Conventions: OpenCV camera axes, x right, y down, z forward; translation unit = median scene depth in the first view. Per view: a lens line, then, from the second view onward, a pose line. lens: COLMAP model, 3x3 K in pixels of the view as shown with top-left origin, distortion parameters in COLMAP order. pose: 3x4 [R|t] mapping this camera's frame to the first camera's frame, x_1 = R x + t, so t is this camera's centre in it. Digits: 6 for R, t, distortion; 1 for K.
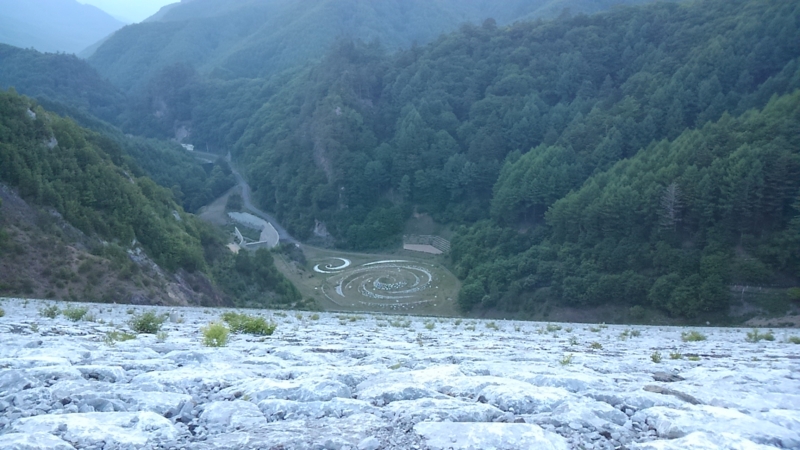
lens RADIAL K [[638.4, 0, 403.0], [0, 638.4, 229.0], [0, 0, 1]] dist [0.092979, -0.157119]
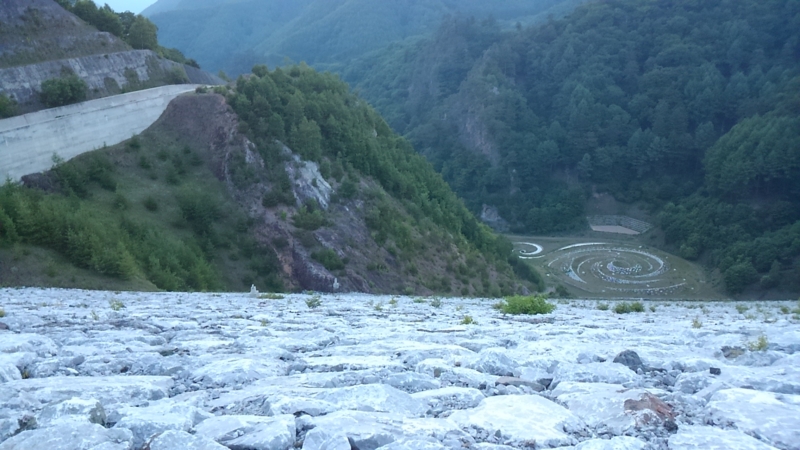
lens RADIAL K [[638.4, 0, 392.8], [0, 638.4, 230.3], [0, 0, 1]] dist [0.092979, -0.157119]
pose [[0.999169, -0.040347, 0.005829, -0.290533], [0.040165, 0.998787, 0.028481, -0.008703], [-0.006971, -0.028223, 0.999577, 0.032908]]
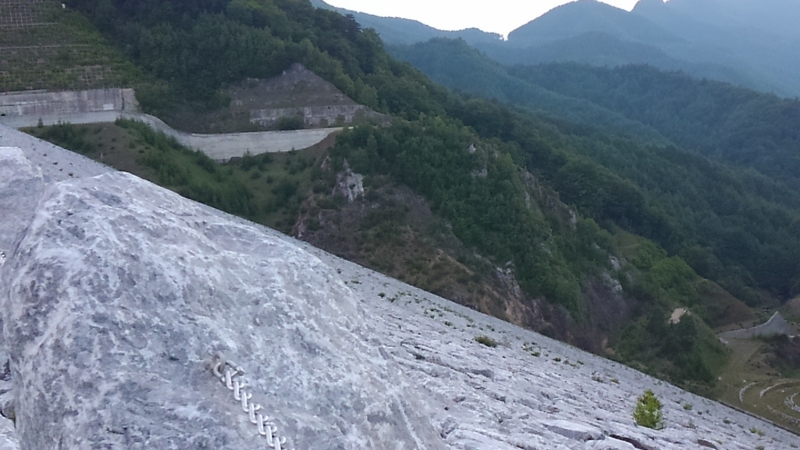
lens RADIAL K [[834.5, 0, 367.9], [0, 834.5, 216.7], [0, 0, 1]] dist [0.093234, 0.000000]
pose [[0.532770, 0.113502, -0.838614, 0.382737], [-0.222718, 0.974836, -0.009554, 0.005524], [0.816427, 0.191864, 0.544643, -0.008710]]
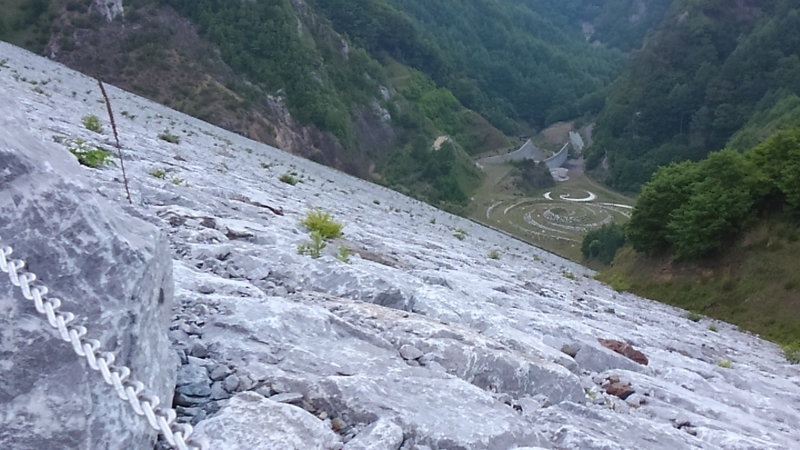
lens RADIAL K [[914.4, 0, 406.9], [0, 914.4, 223.7], [0, 0, 1]] dist [0.120527, 0.000000]
pose [[0.698192, 0.247463, -0.671781, 0.509987], [-0.234256, 0.965672, 0.112257, 0.006647], [0.676499, 0.078992, 0.732195, -0.013372]]
